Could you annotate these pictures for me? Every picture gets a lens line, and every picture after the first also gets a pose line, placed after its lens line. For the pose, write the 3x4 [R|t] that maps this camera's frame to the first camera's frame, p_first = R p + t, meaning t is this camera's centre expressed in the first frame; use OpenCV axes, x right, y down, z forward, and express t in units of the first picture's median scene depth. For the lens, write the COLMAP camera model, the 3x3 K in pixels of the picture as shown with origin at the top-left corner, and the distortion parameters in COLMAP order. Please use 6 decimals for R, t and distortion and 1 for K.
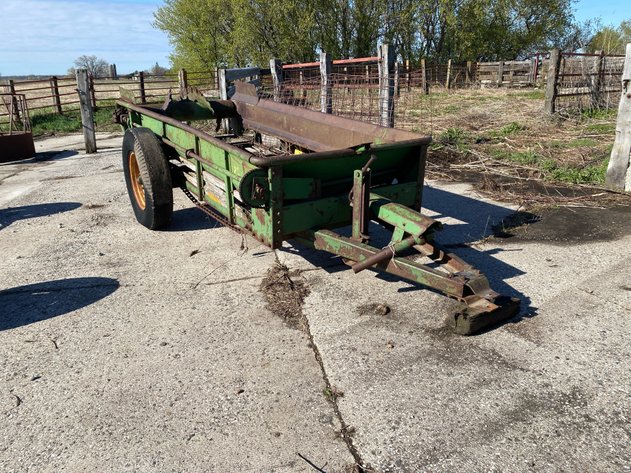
lens RADIAL K [[464.8, 0, 329.5], [0, 464.8, 243.9], [0, 0, 1]] dist [0.008612, 0.000198]
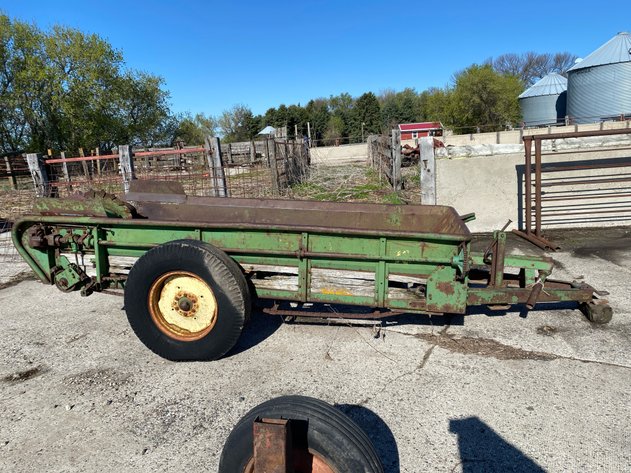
lens RADIAL K [[464.8, 0, 329.5], [0, 464.8, 243.9], [0, 0, 1]] dist [0.008612, 0.000198]
pose [[0.705988, -0.166607, 0.688348, -0.989472], [0.279502, 0.958588, -0.054649, -0.160764], [-0.650738, 0.230976, 0.723319, 0.316074]]
